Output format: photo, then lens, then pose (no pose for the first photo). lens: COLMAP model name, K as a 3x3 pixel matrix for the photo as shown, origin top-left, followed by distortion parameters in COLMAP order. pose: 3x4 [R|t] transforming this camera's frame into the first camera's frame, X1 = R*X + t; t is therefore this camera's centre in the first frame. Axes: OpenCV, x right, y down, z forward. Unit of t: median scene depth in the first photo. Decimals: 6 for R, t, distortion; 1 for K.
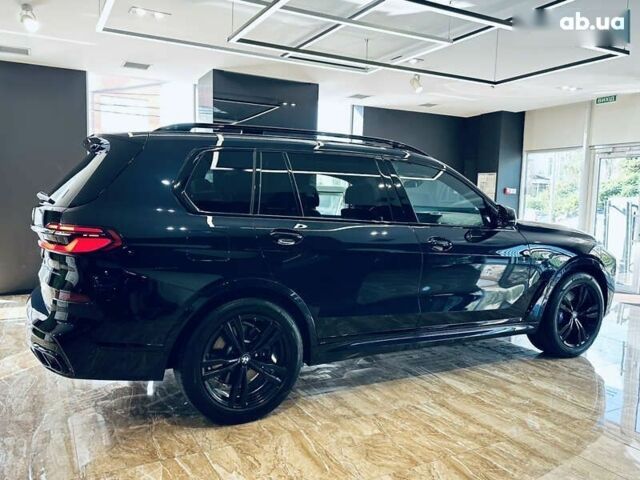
lens RADIAL K [[505.1, 0, 307.9], [0, 505.1, 260.6], [0, 0, 1]] dist [0.090735, -0.135331]
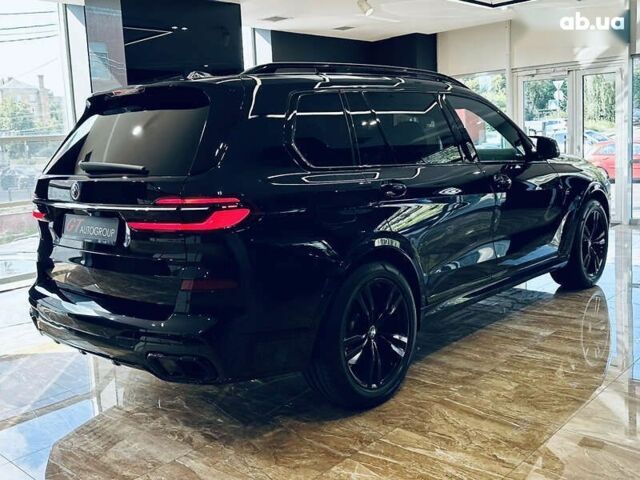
lens RADIAL K [[645.5, 0, 309.4], [0, 645.5, 229.4], [0, 0, 1]] dist [0.143095, -0.309861]
pose [[0.940002, -0.117094, 0.320447, -0.488888], [0.114044, 0.993071, 0.028339, -0.021066], [-0.321545, 0.009906, 0.946843, -0.016961]]
